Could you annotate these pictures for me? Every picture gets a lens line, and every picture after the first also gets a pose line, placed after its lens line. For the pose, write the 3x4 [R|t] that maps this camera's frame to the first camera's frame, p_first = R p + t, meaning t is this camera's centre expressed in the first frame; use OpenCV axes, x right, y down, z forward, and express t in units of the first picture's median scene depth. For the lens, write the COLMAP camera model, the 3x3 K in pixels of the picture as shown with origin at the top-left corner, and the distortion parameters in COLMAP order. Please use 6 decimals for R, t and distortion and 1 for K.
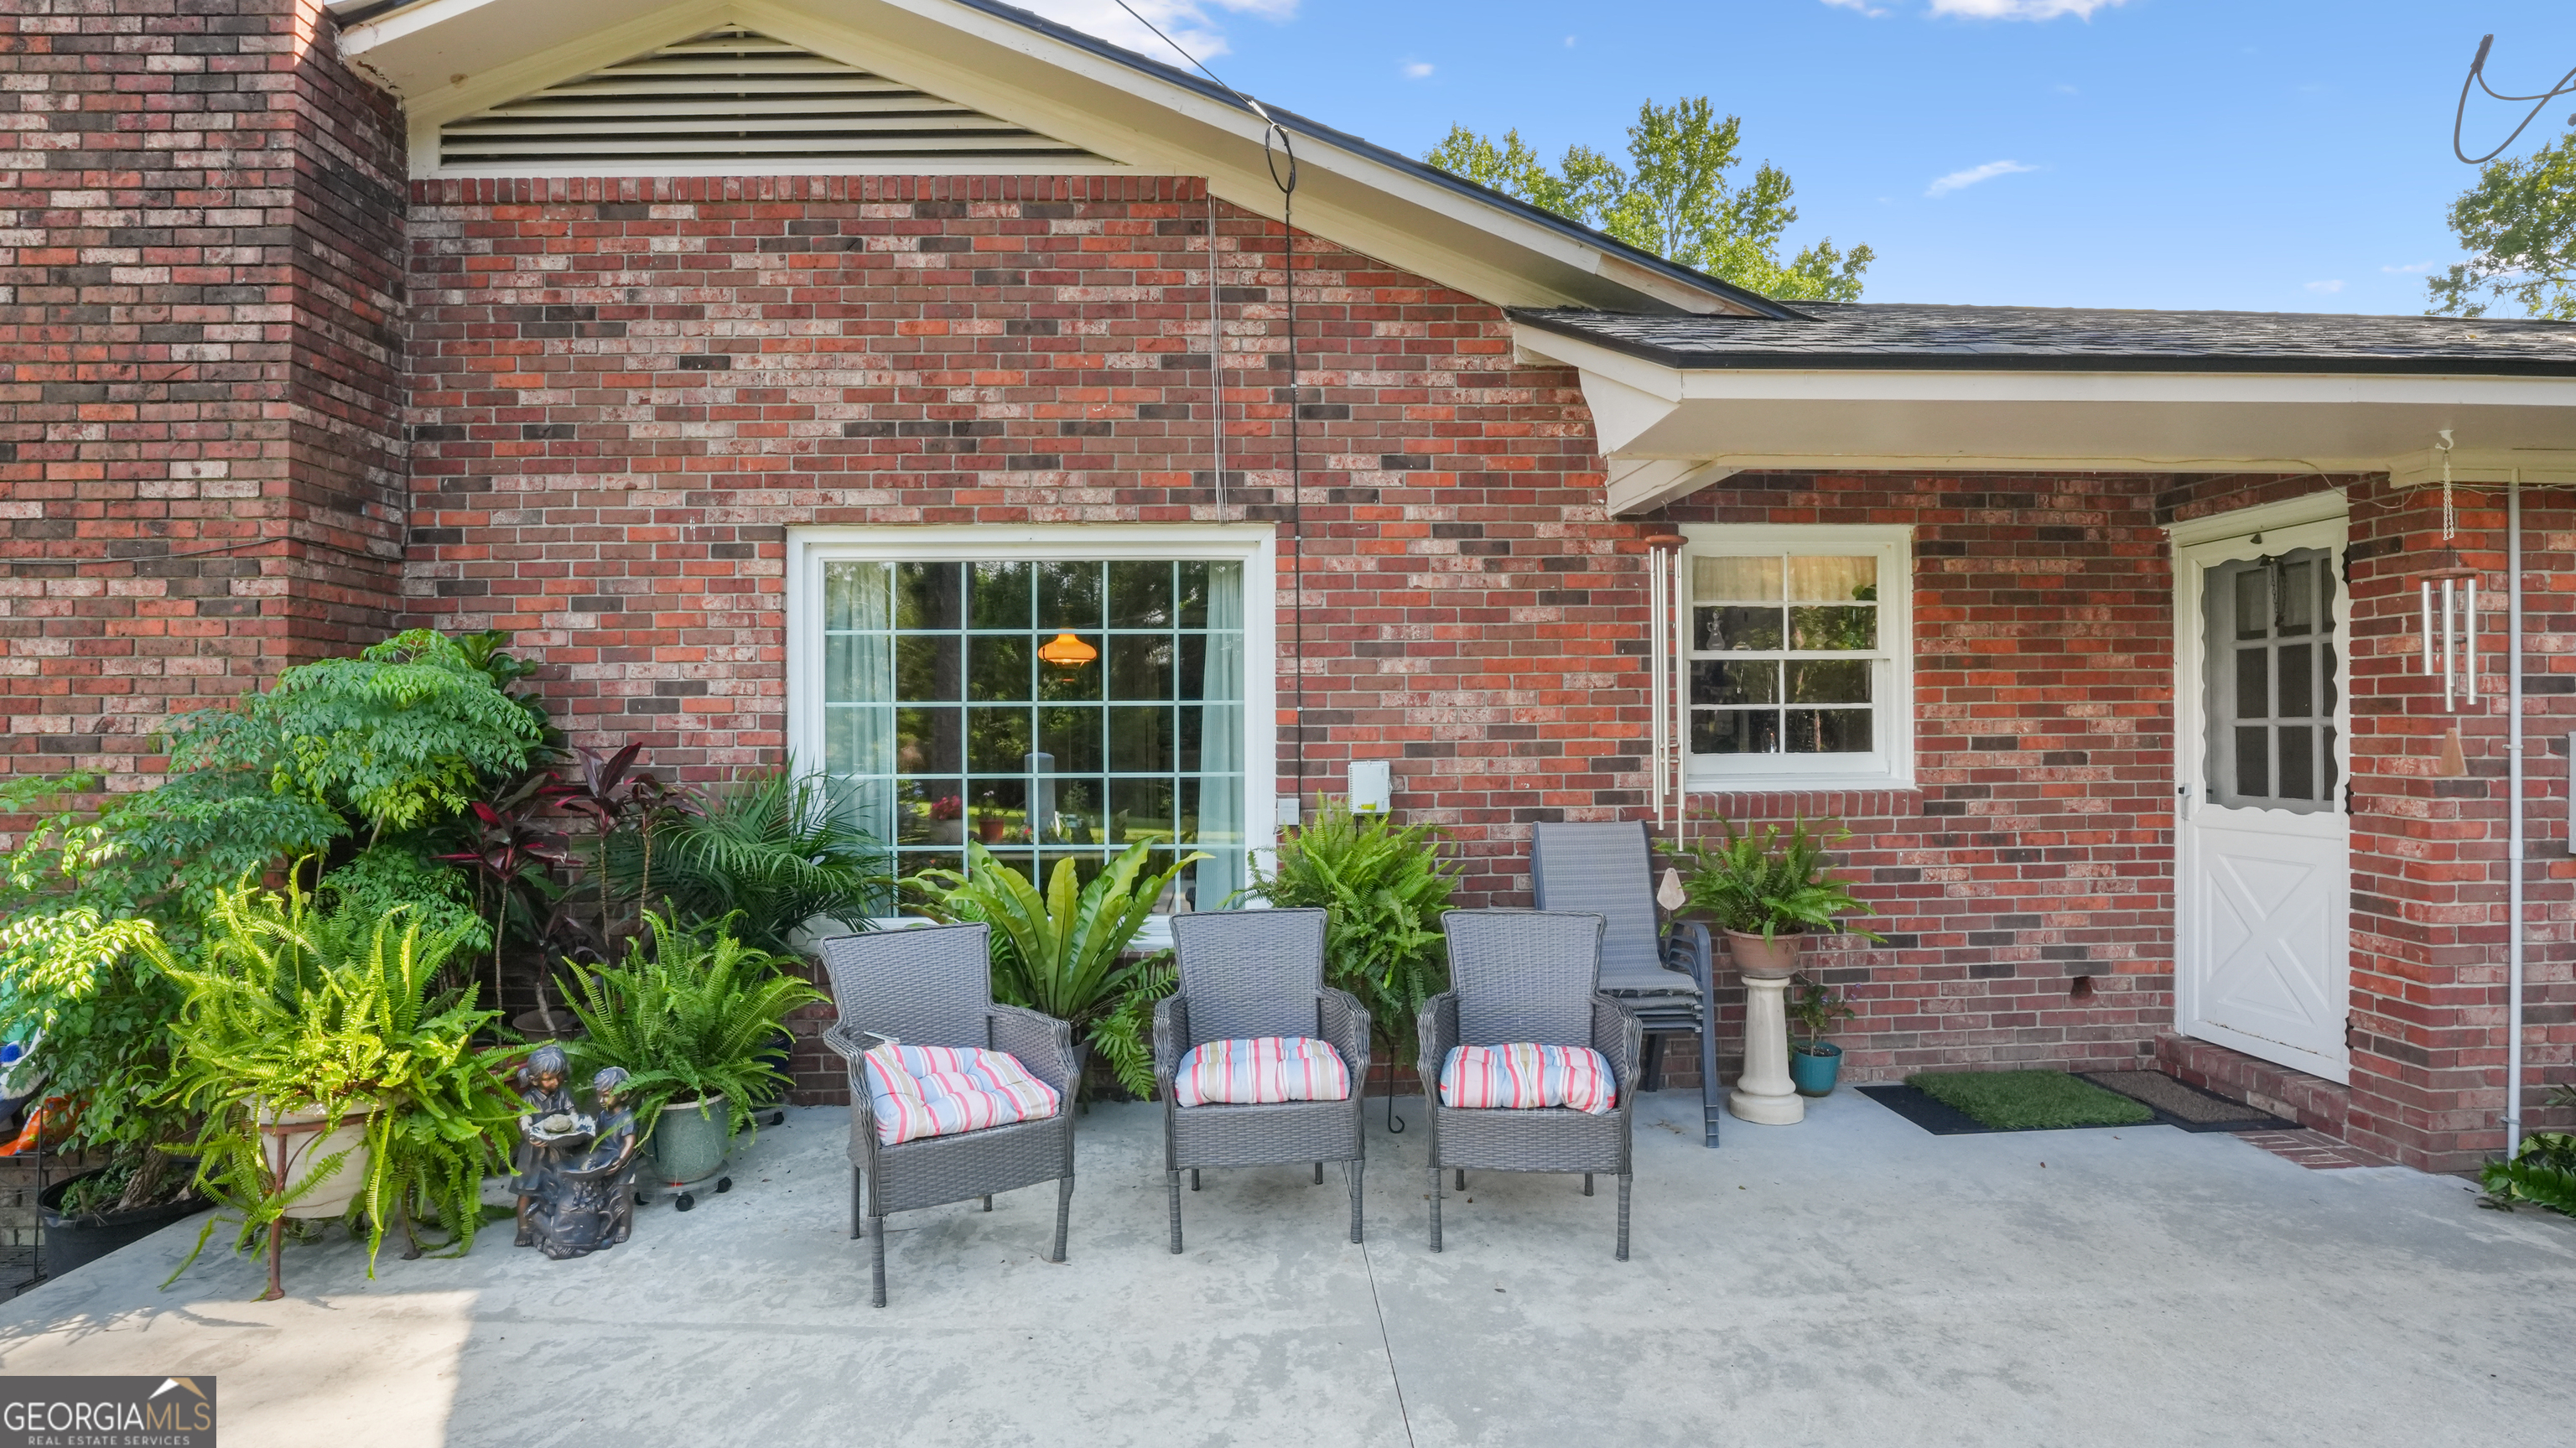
lens RADIAL K [[1259.6, 0, 1284.5], [0, 1259.6, 708.4], [0, 0, 1]] dist [-0.026620, 0.001572]
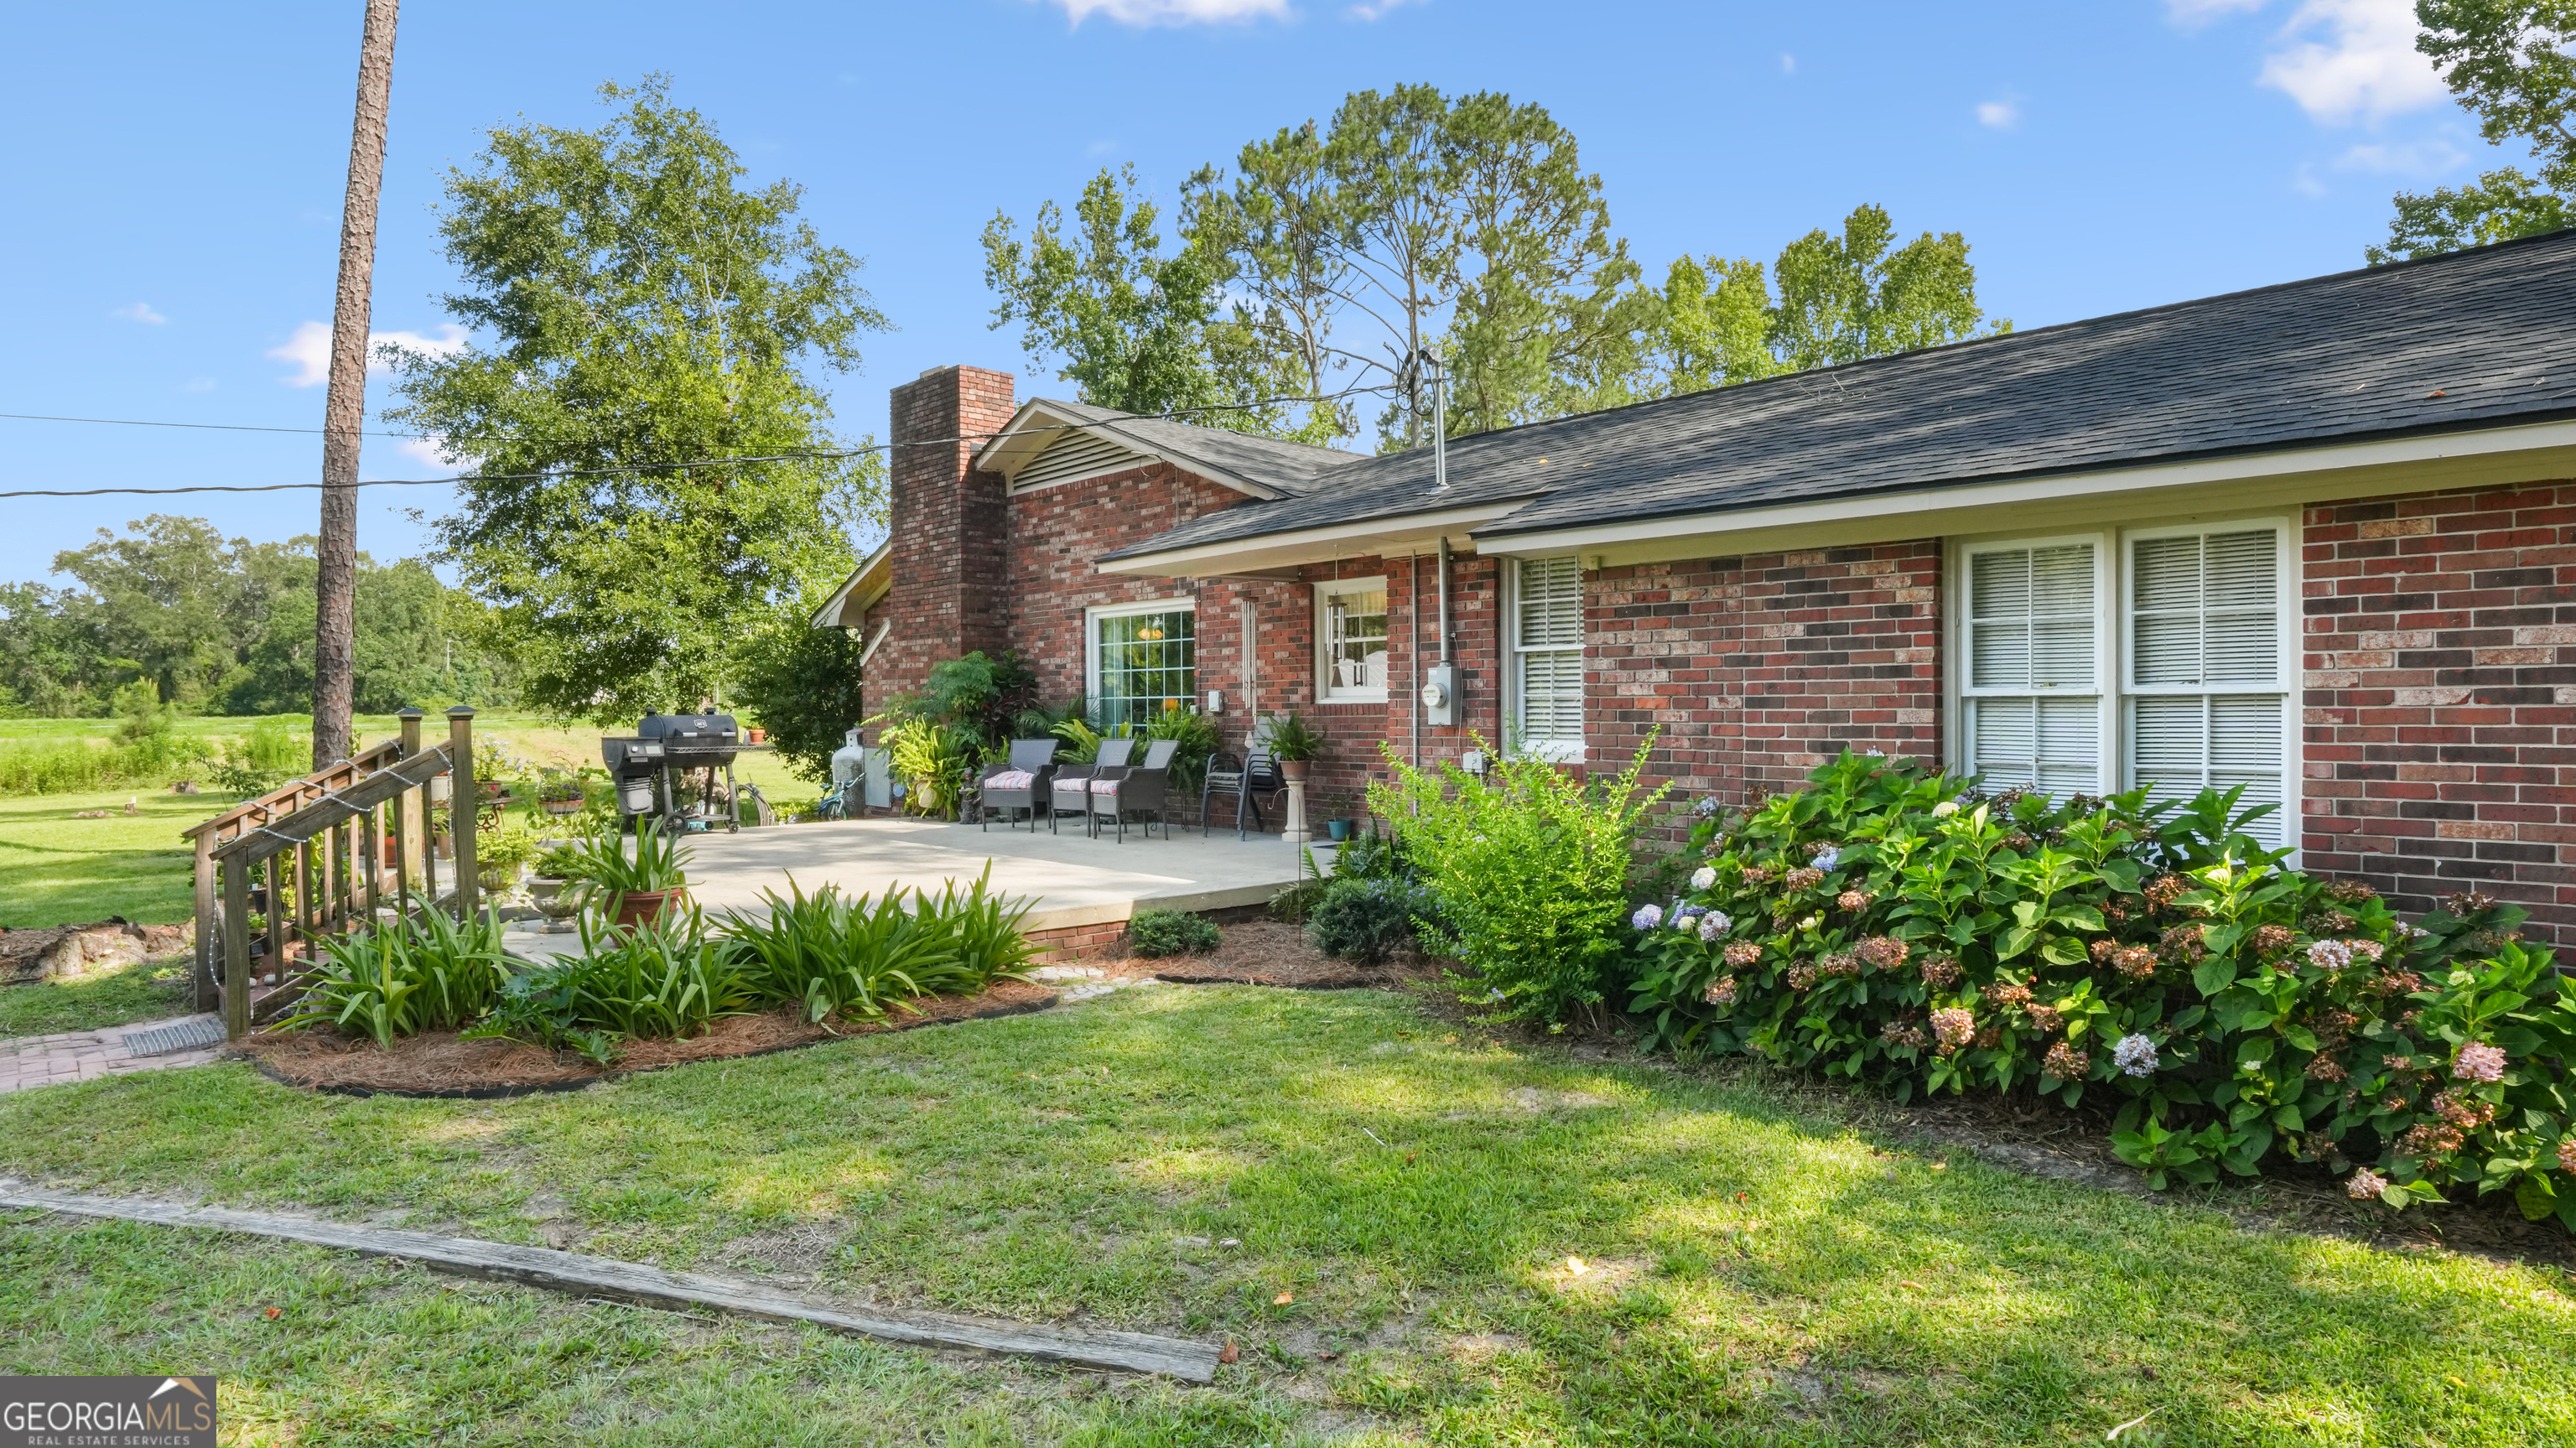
lens RADIAL K [[1381.4, 0, 1288.5], [0, 1381.4, 729.6], [0, 0, 1]] dist [-0.027202, 0.002904]
pose [[0.661290, 0.012408, -0.750028, 2.178395], [0.008695, 0.999669, 0.024204, 0.053576], [0.750080, -0.022527, 0.660963, -0.675001]]
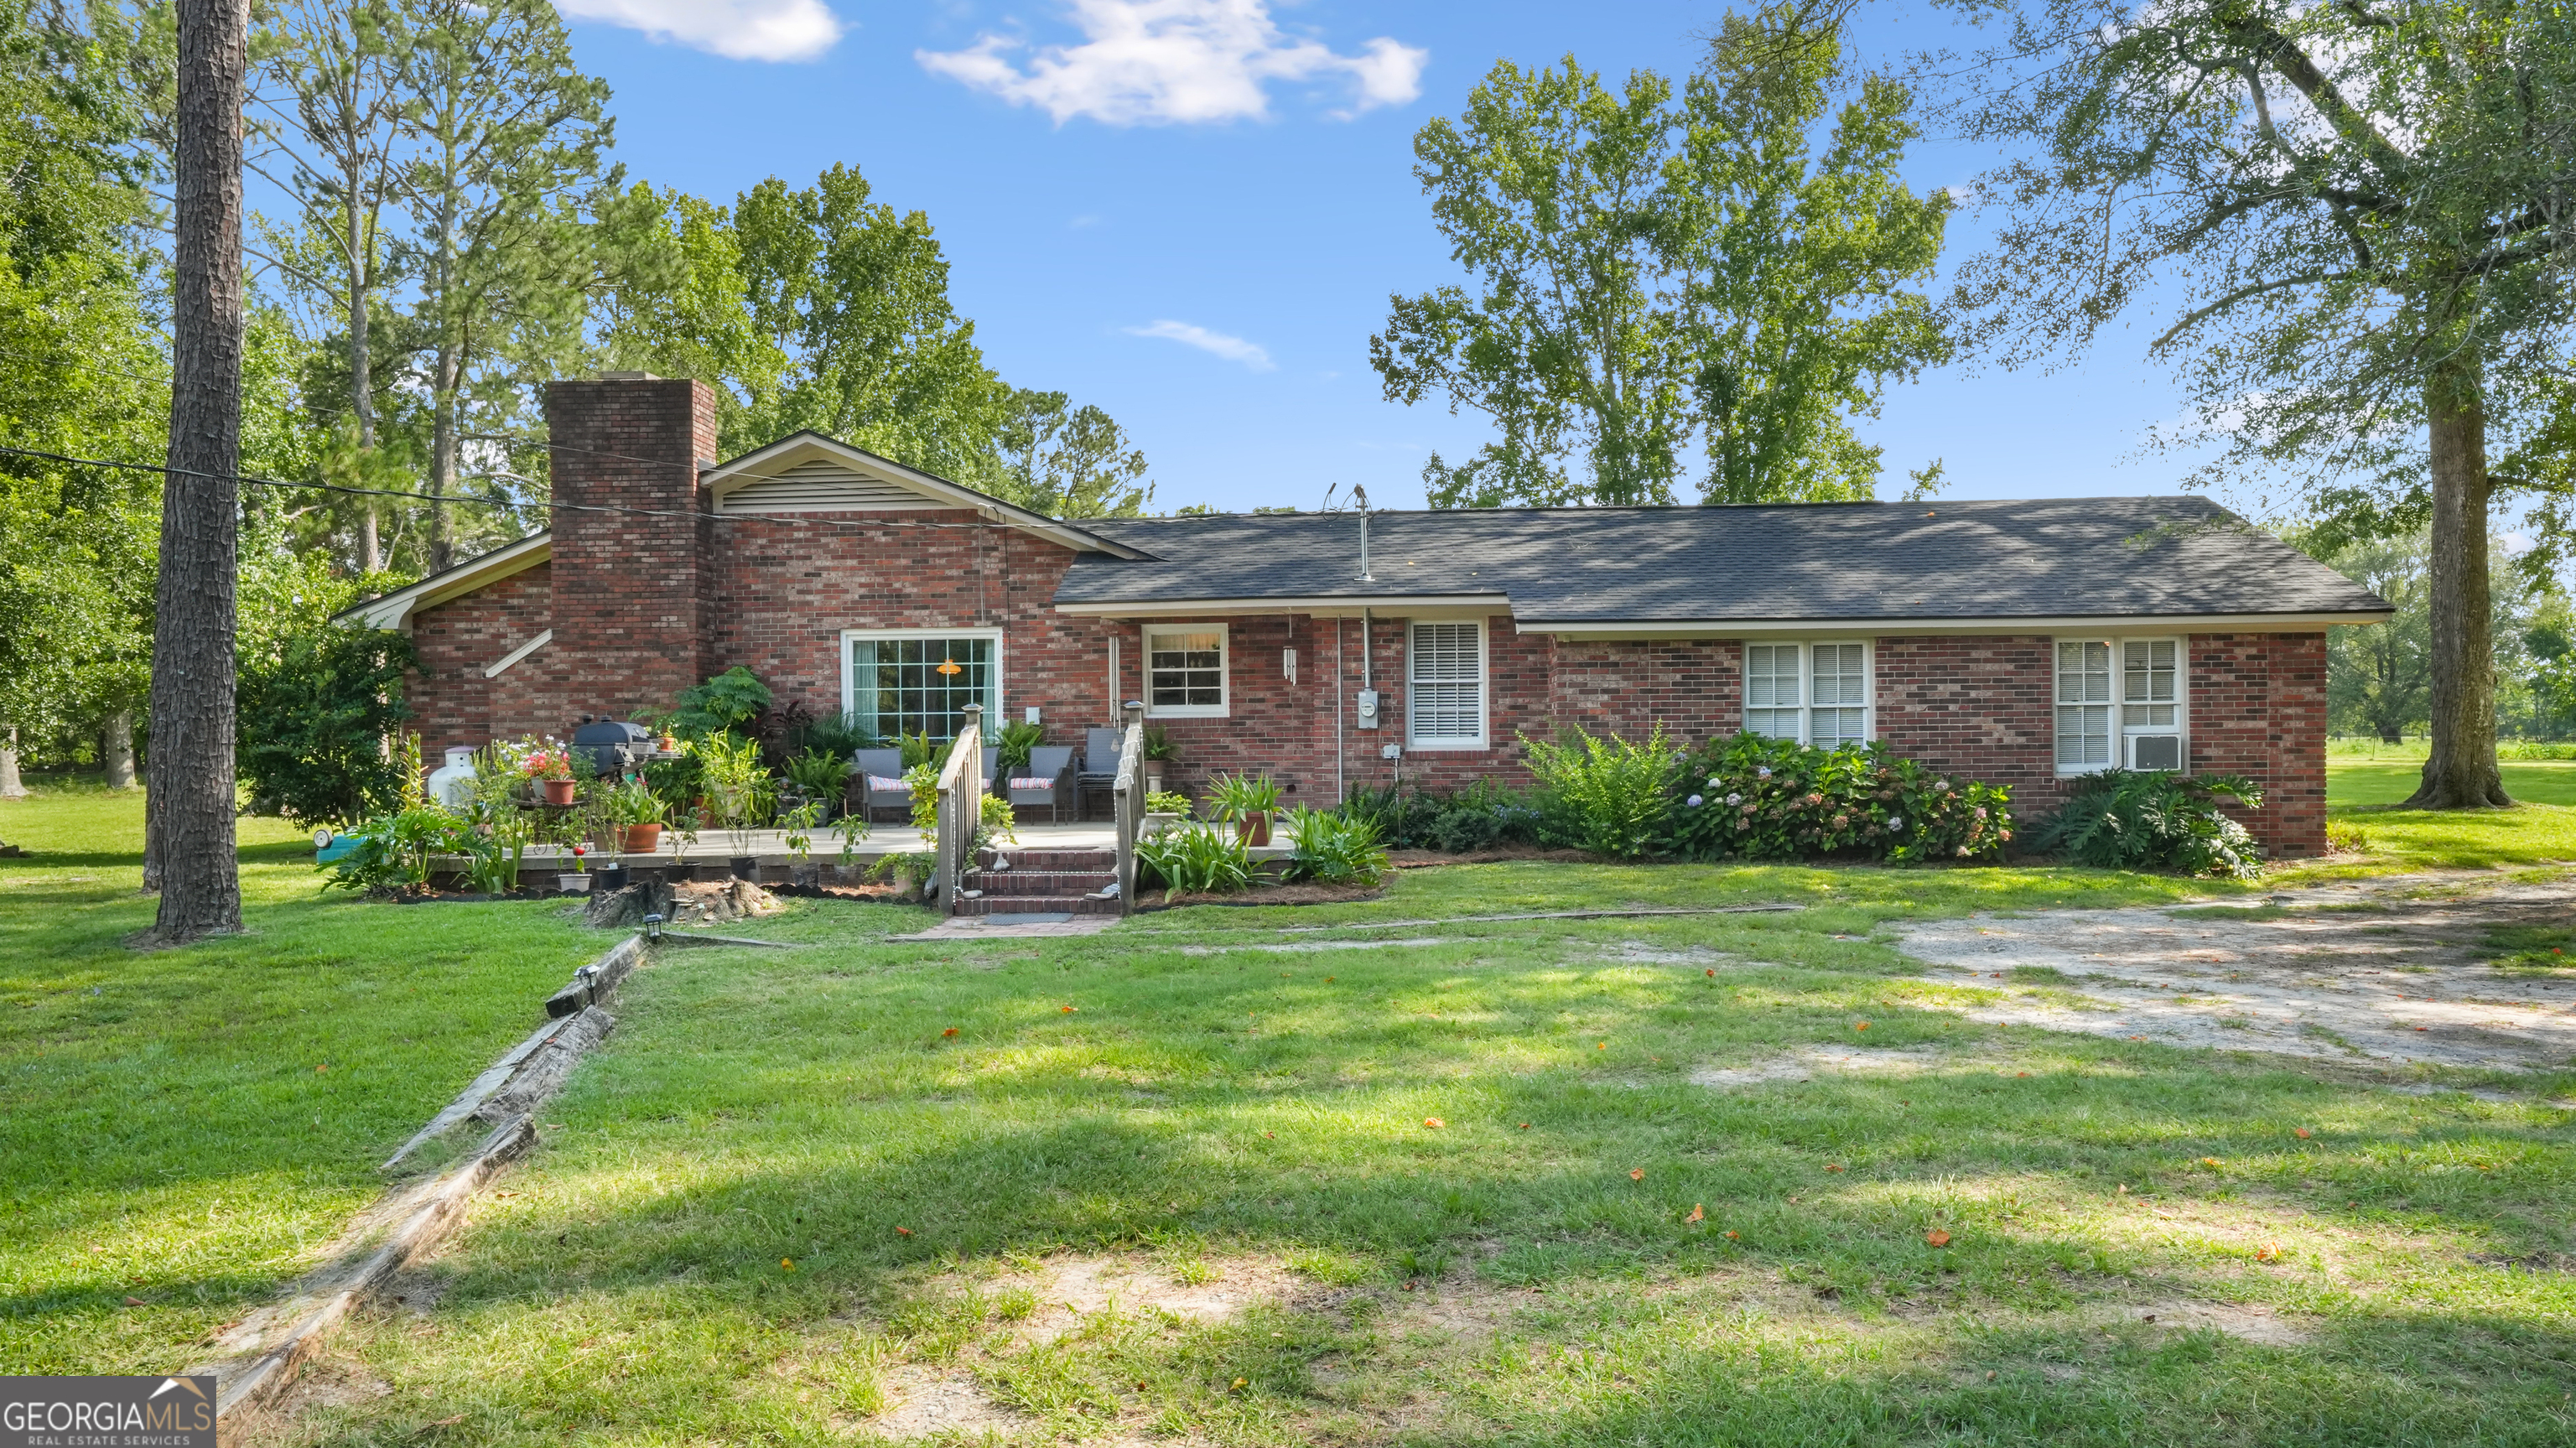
lens RADIAL K [[1952.4, 0, 1294.0], [0, 1952.4, 738.5], [0, 0, 1]] dist [0.008709, -0.002745]
pose [[0.995268, -0.004346, -0.097066, 1.119720], [0.004621, 0.999986, 0.002608, 0.106185], [0.097053, -0.003044, 0.995275, -3.497134]]
